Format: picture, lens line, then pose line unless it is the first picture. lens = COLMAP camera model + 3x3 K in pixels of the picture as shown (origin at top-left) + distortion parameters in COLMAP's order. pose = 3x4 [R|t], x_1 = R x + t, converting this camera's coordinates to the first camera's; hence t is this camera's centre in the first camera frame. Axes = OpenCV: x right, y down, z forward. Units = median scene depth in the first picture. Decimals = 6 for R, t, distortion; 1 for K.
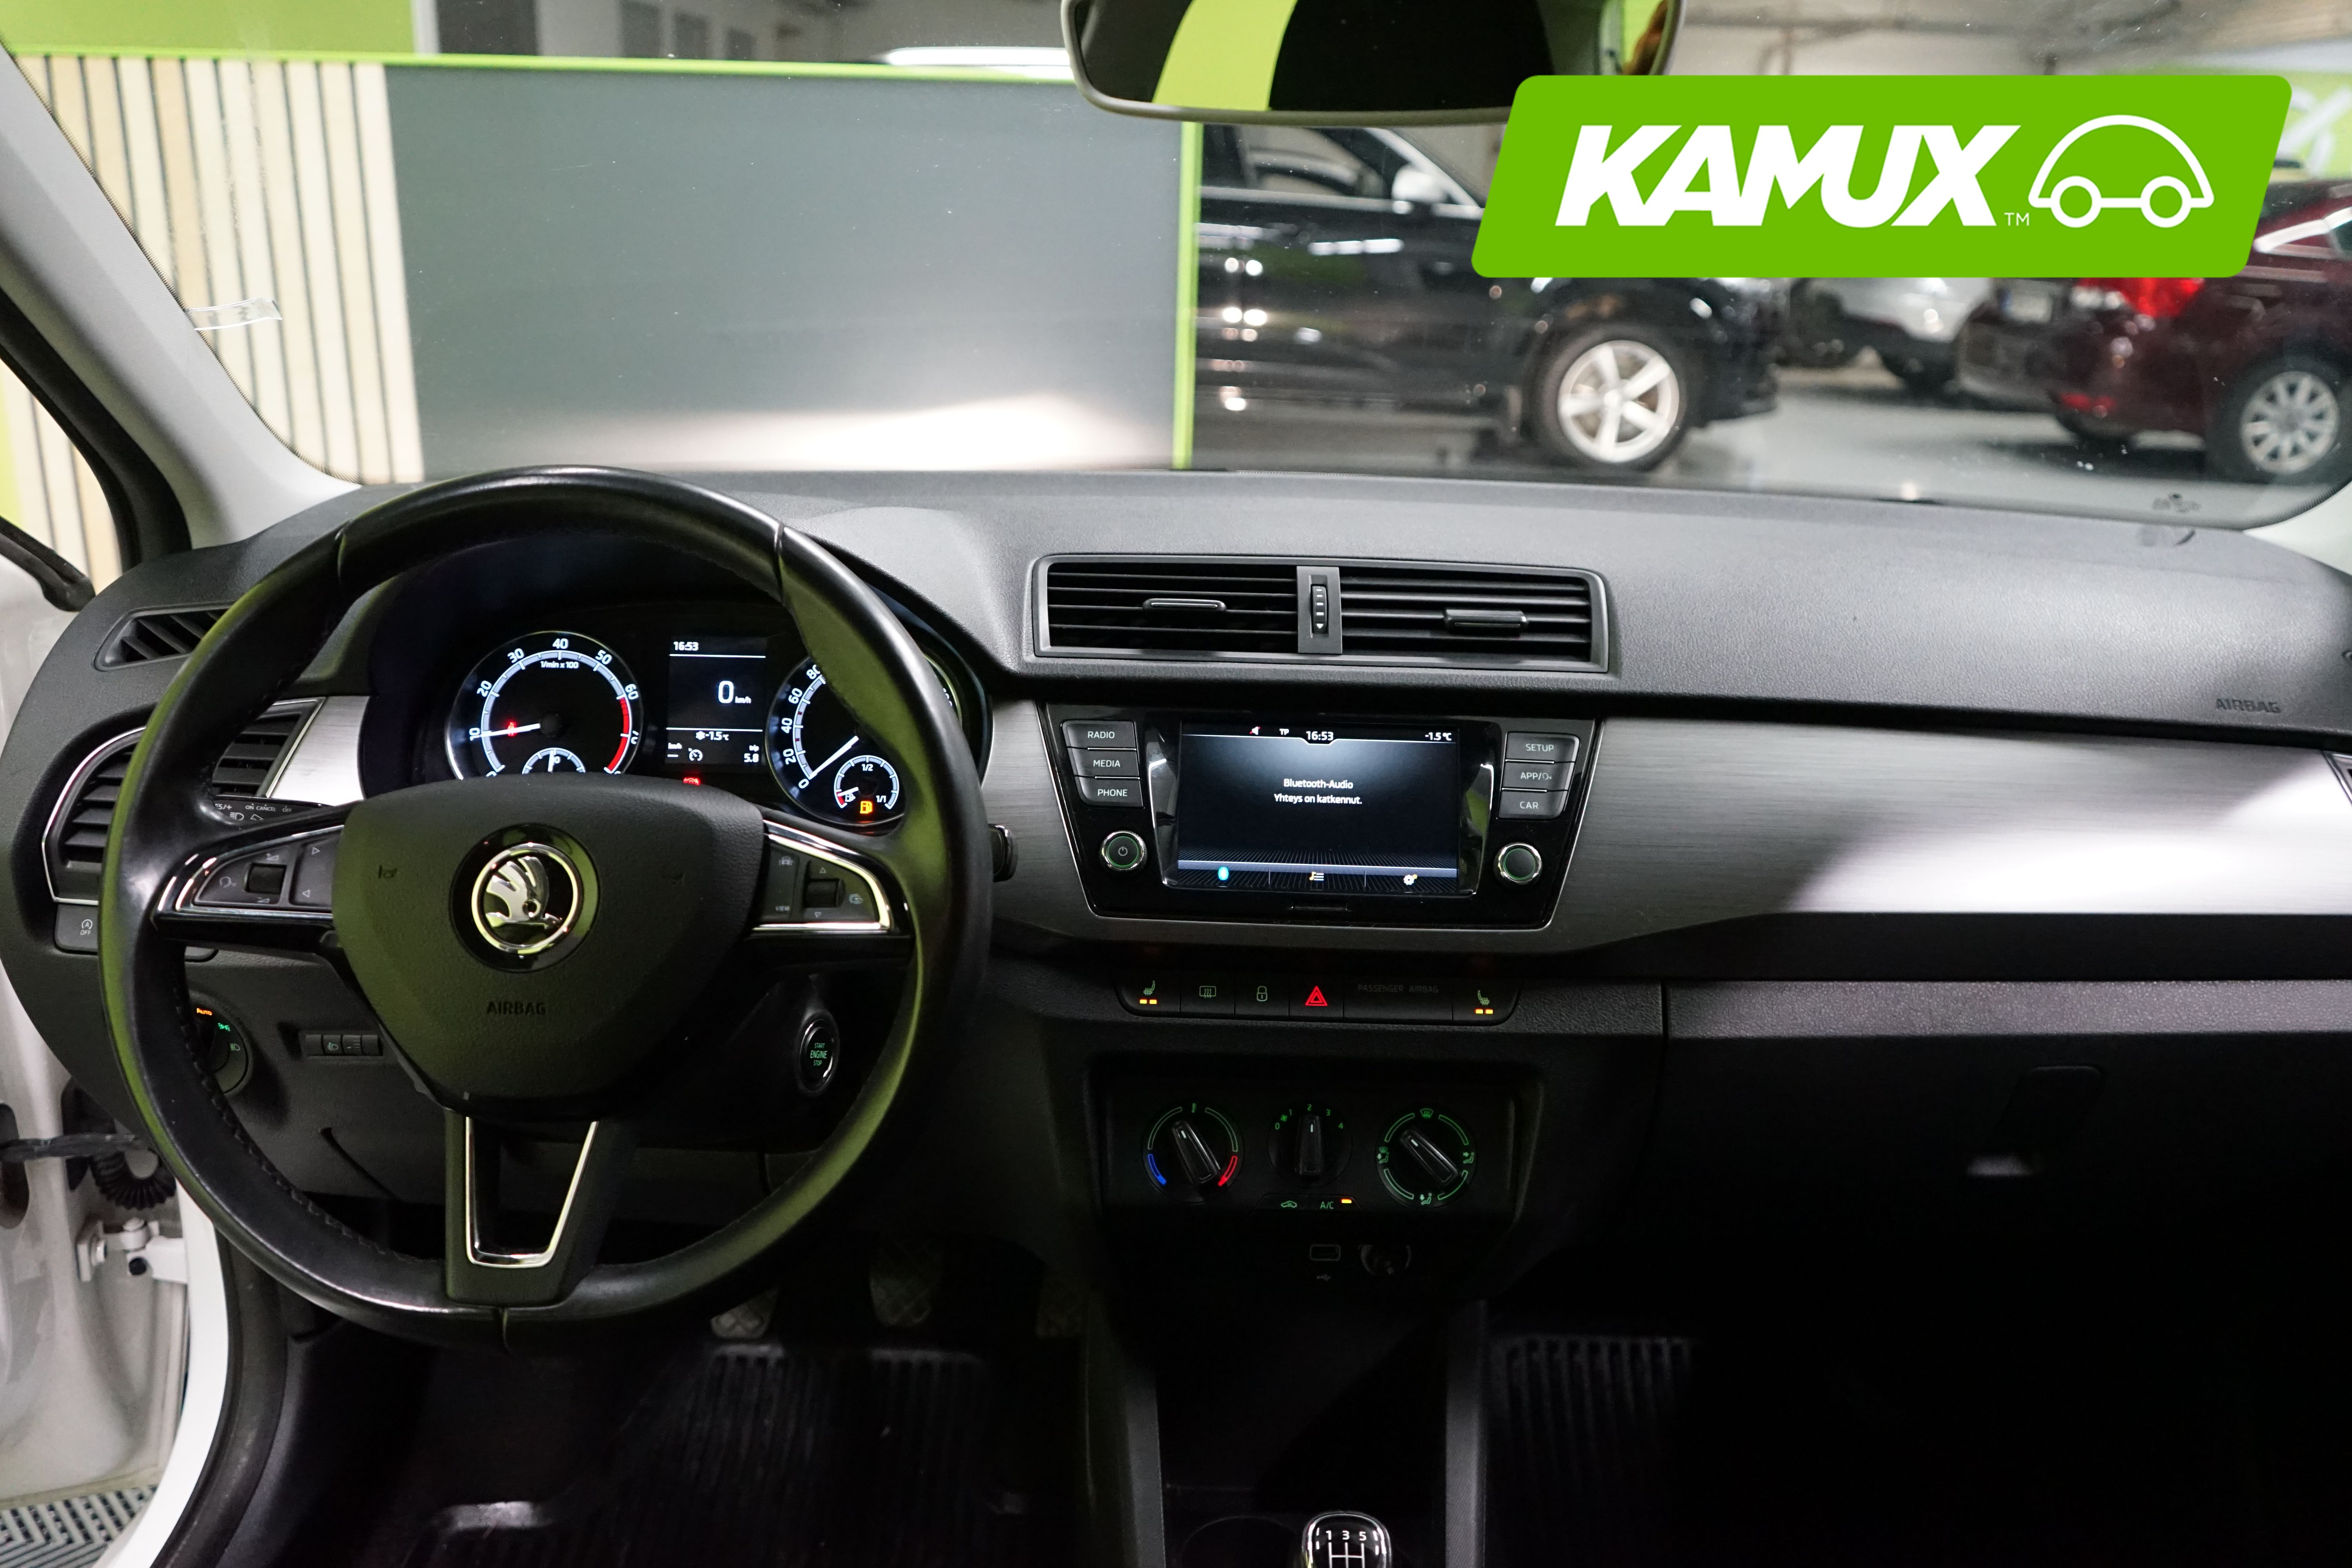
lens RADIAL K [[1946.1, 0, 1173.2], [0, 1946.1, 792.7], [0, 0, 1]] dist [0.016929, -0.004641]
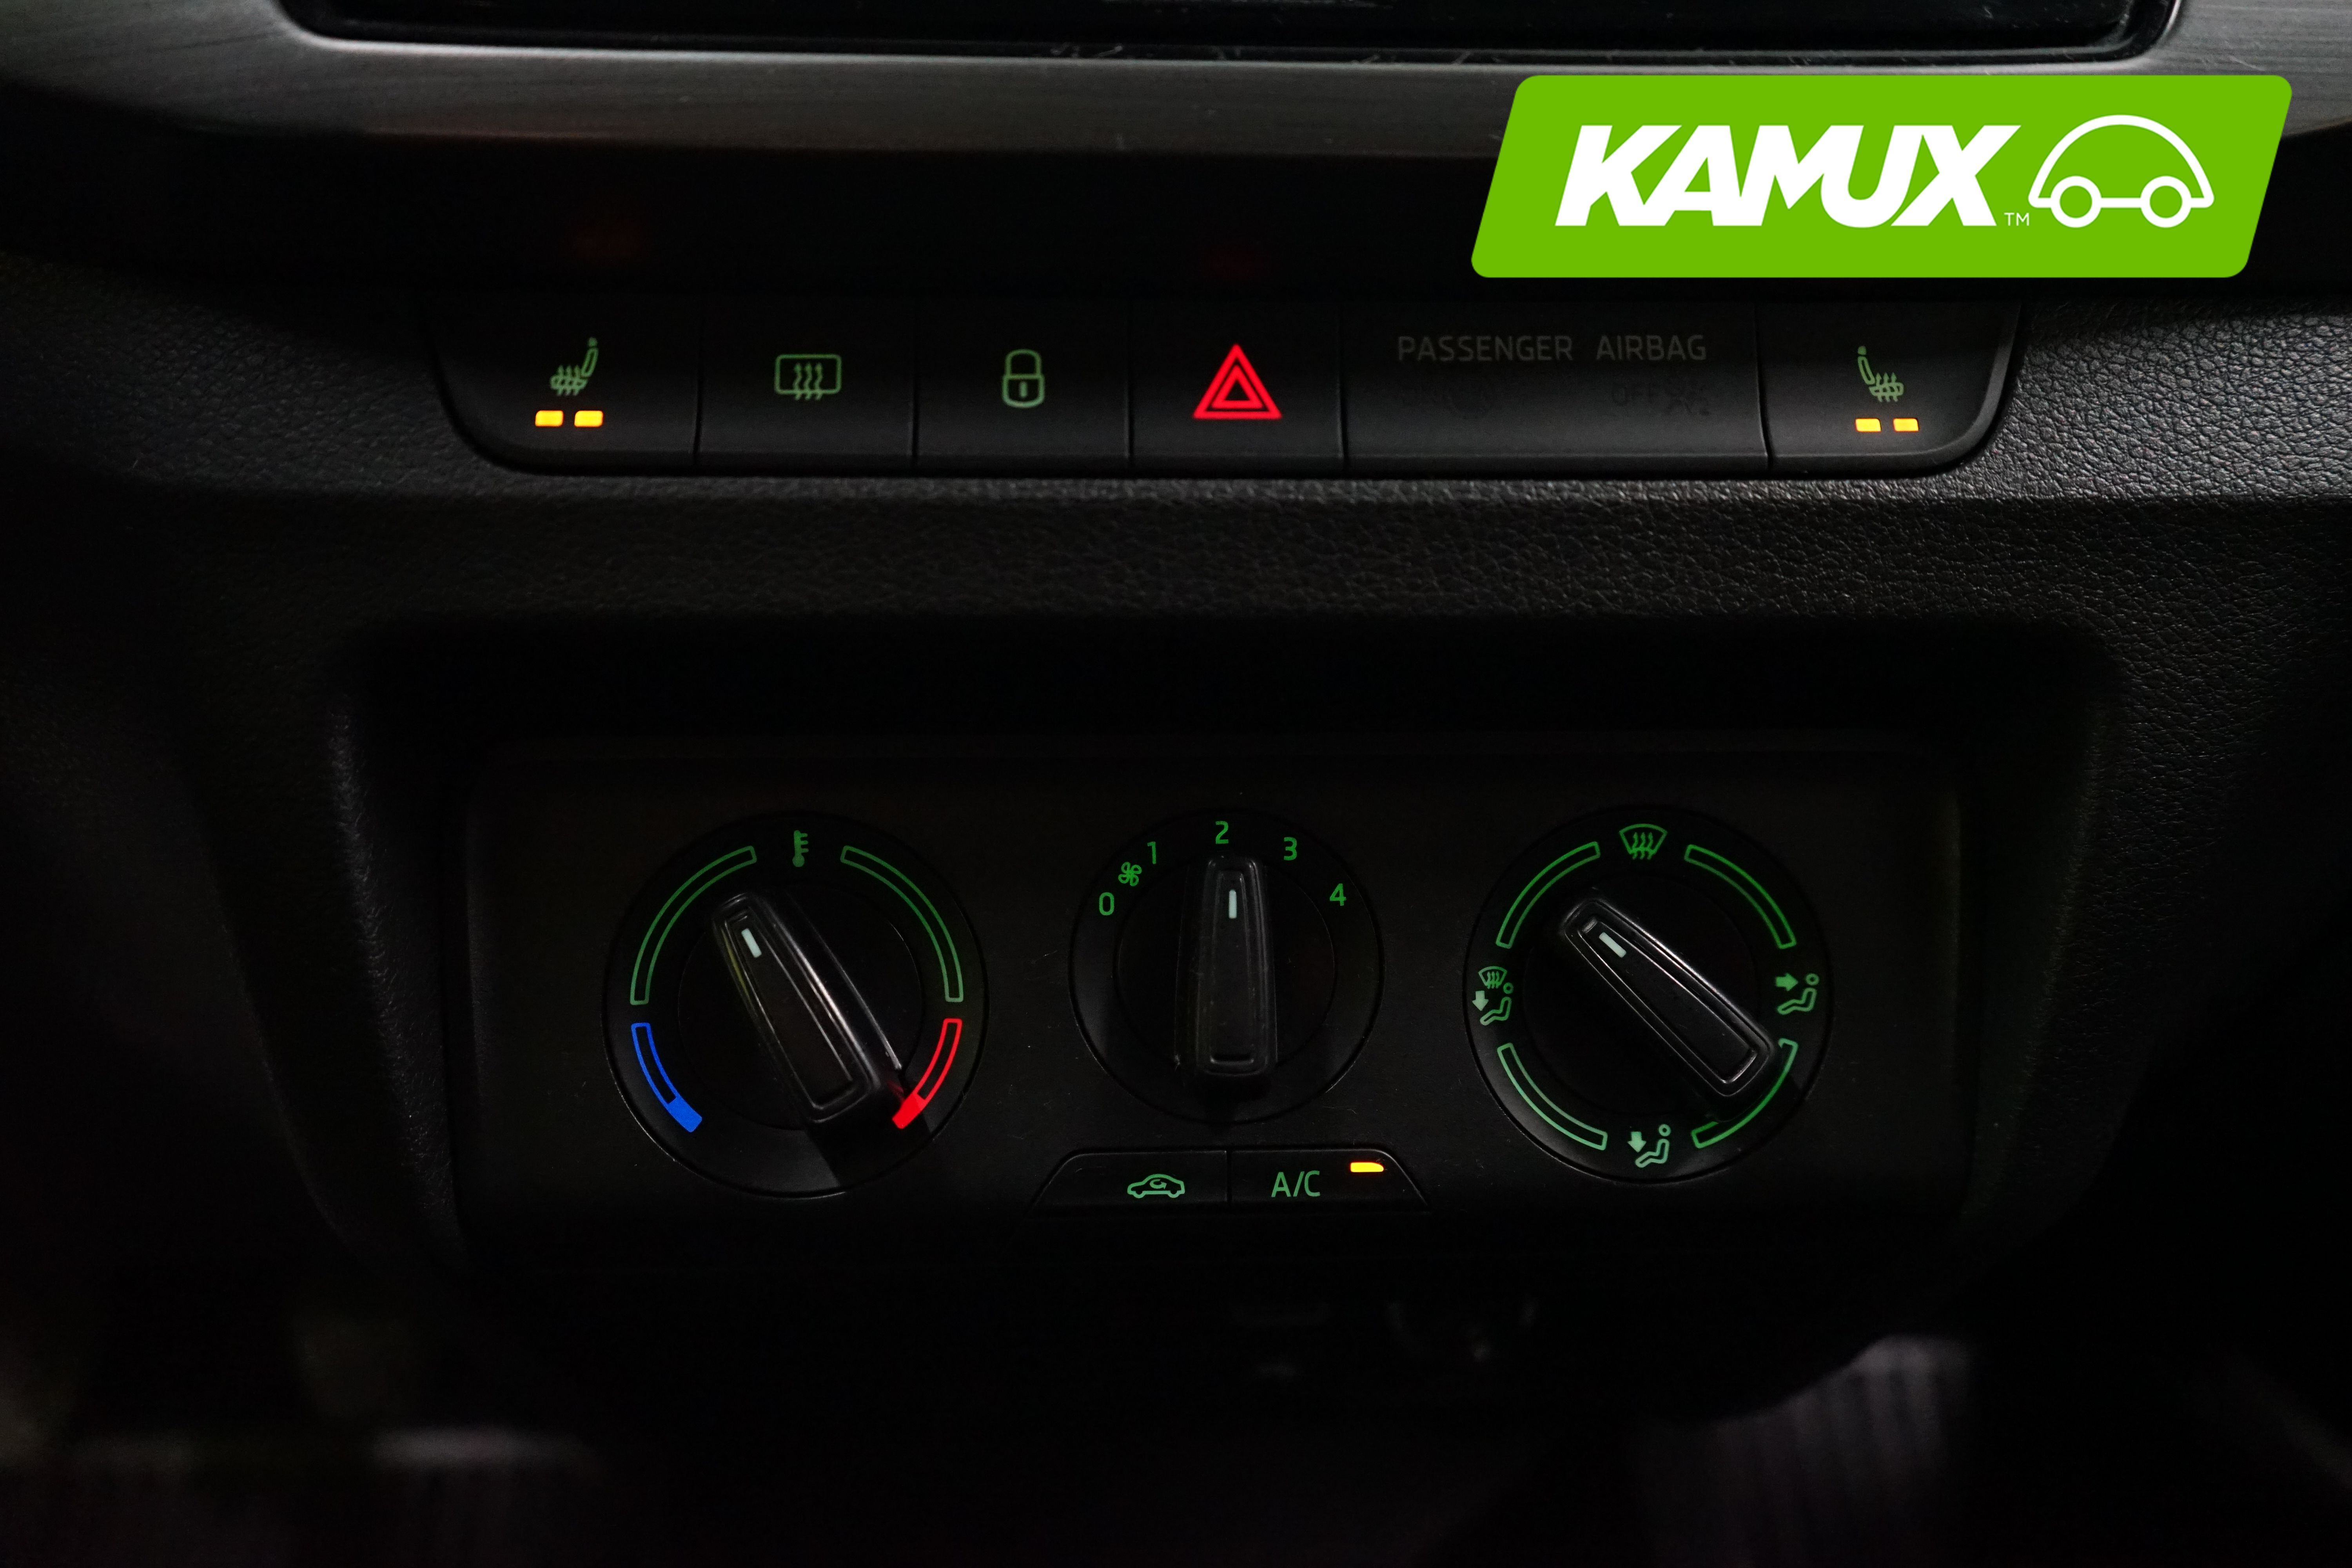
lens RADIAL K [[1968.3, 0, 1176.6], [0, 1968.3, 785.1], [0, 0, 1]] dist [0.008353, 0.012914]
pose [[0.998460, -0.030376, 0.046425, 0.051059], [0.027975, 0.998281, 0.051511, 0.140869], [-0.047910, -0.050133, 0.997593, 0.726082]]
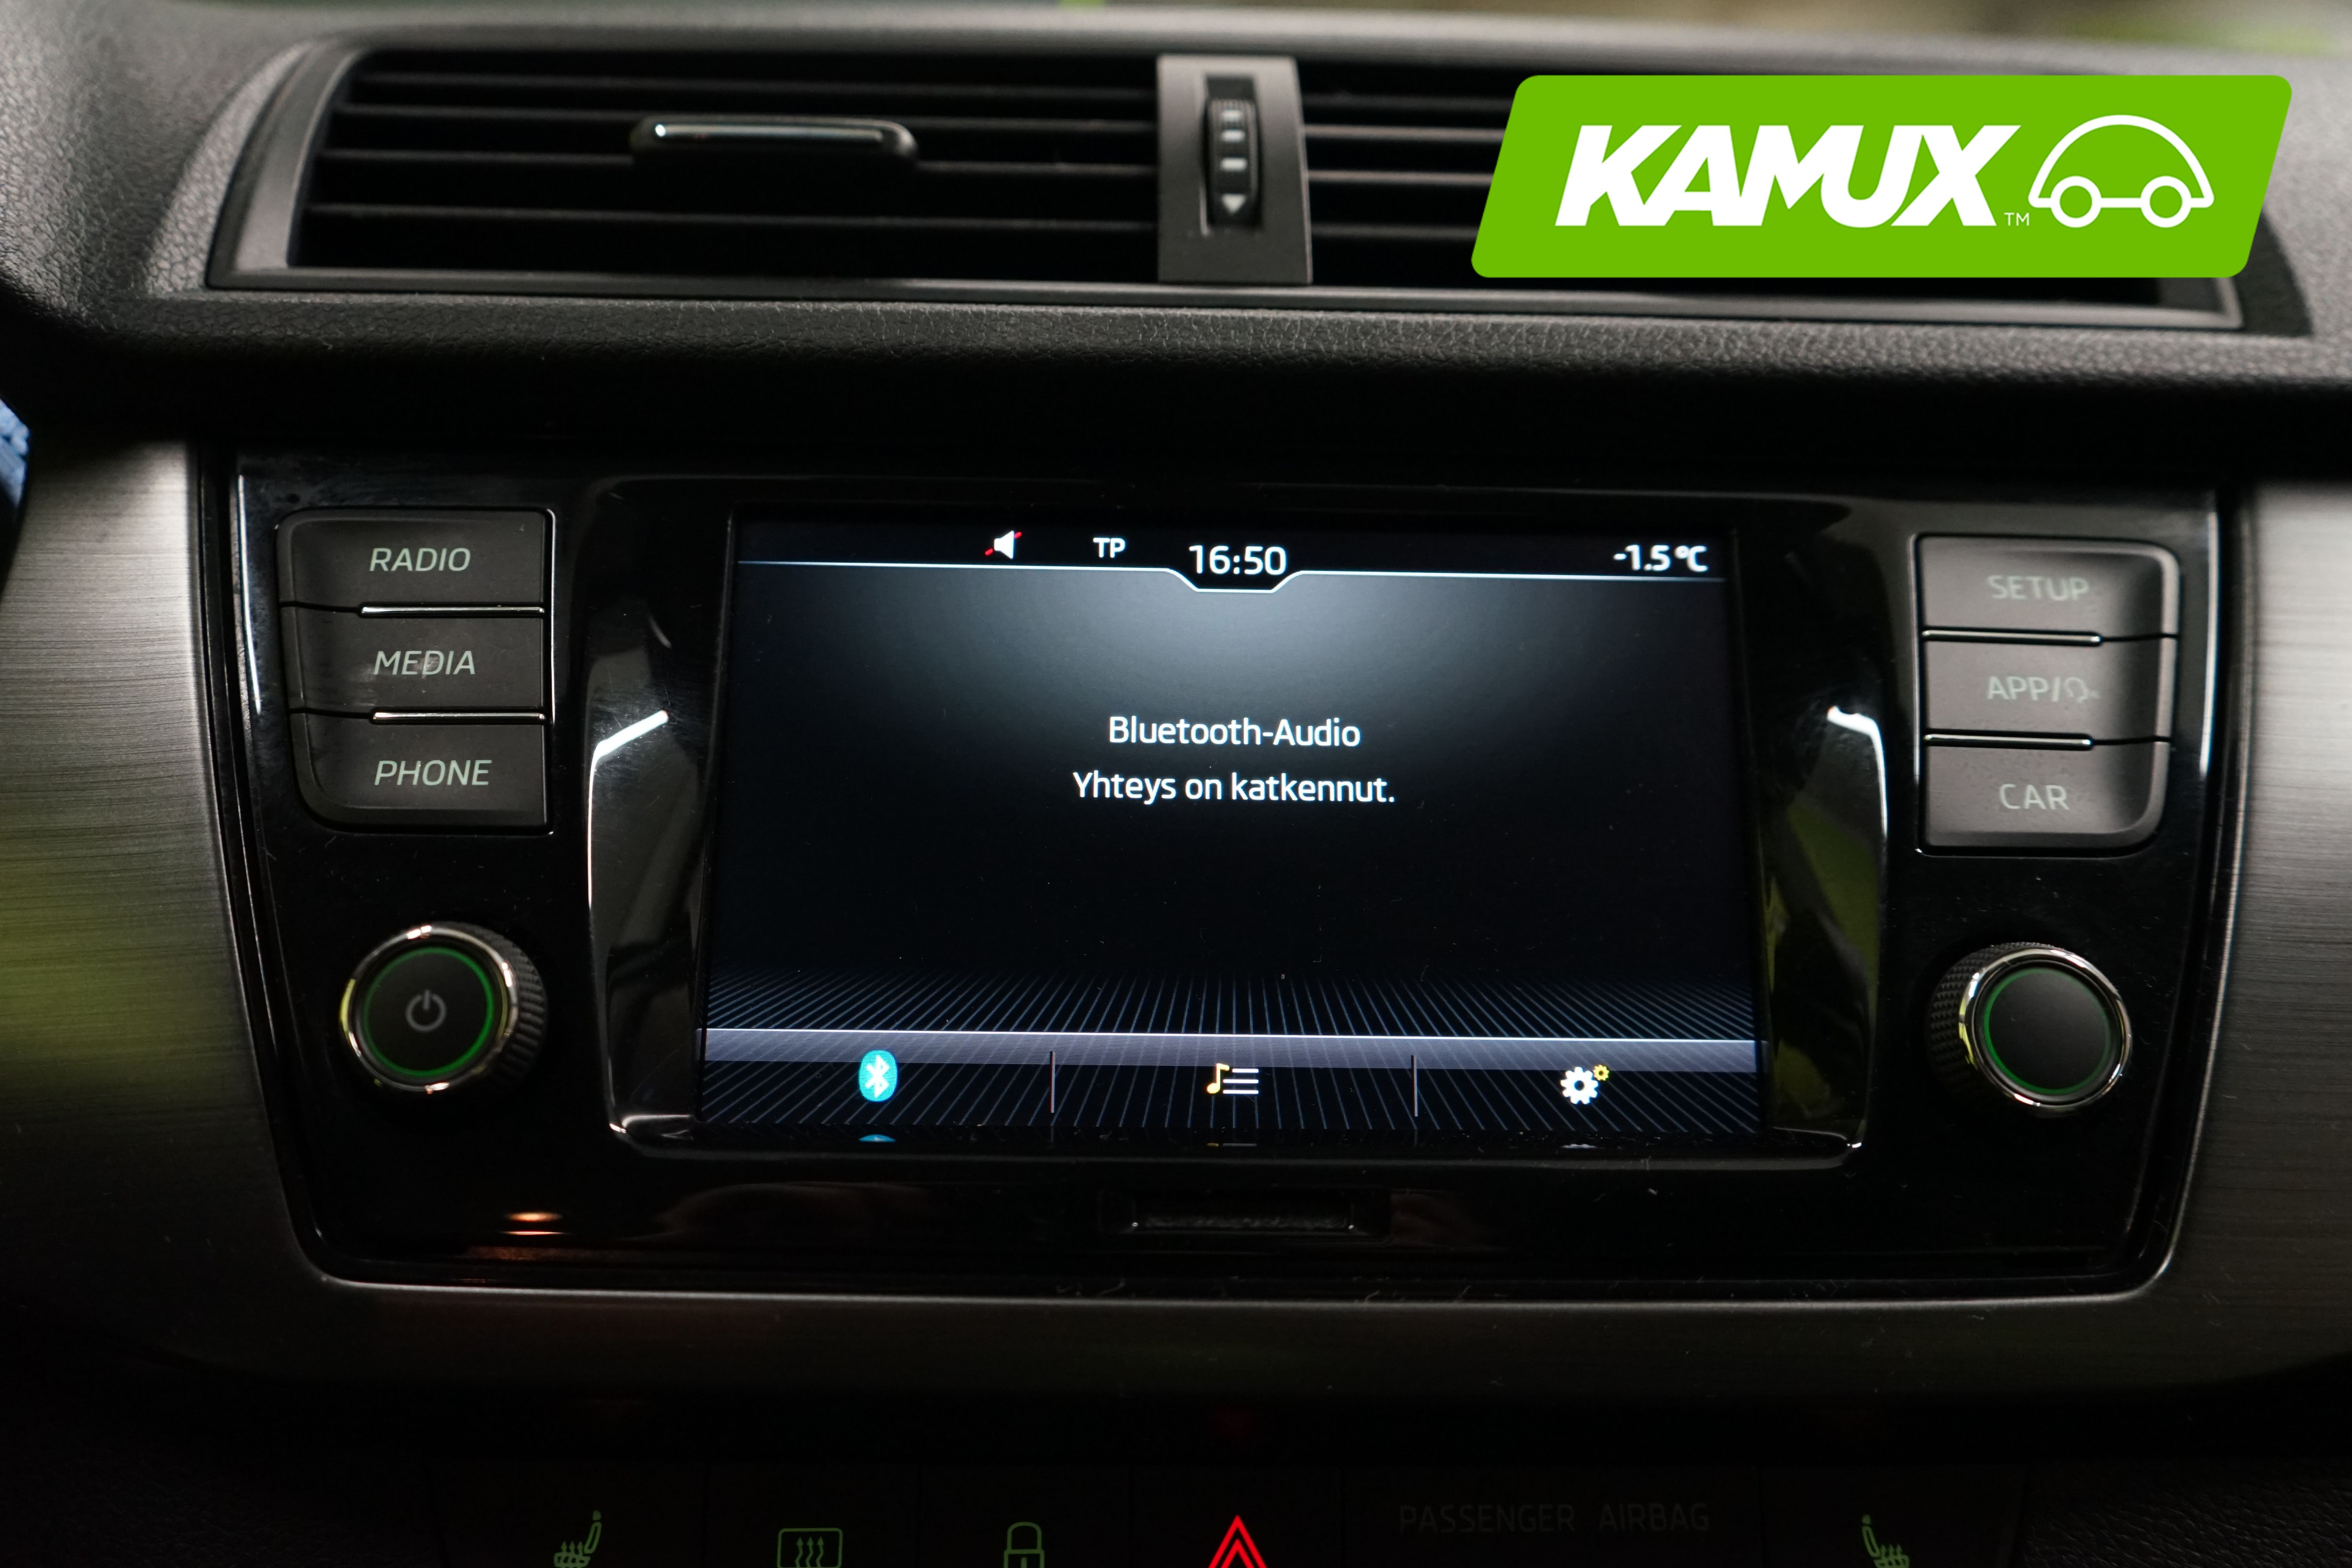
lens RADIAL K [[1946.1, 0, 1177.9], [0, 1946.1, 782.9], [0, 0, 1]] dist [0.016929, -0.004641]
pose [[0.999376, -0.015500, 0.031751, 0.058074], [0.015652, 0.999867, -0.004531, 0.003727], [-0.031676, 0.005025, 0.999486, 0.729982]]
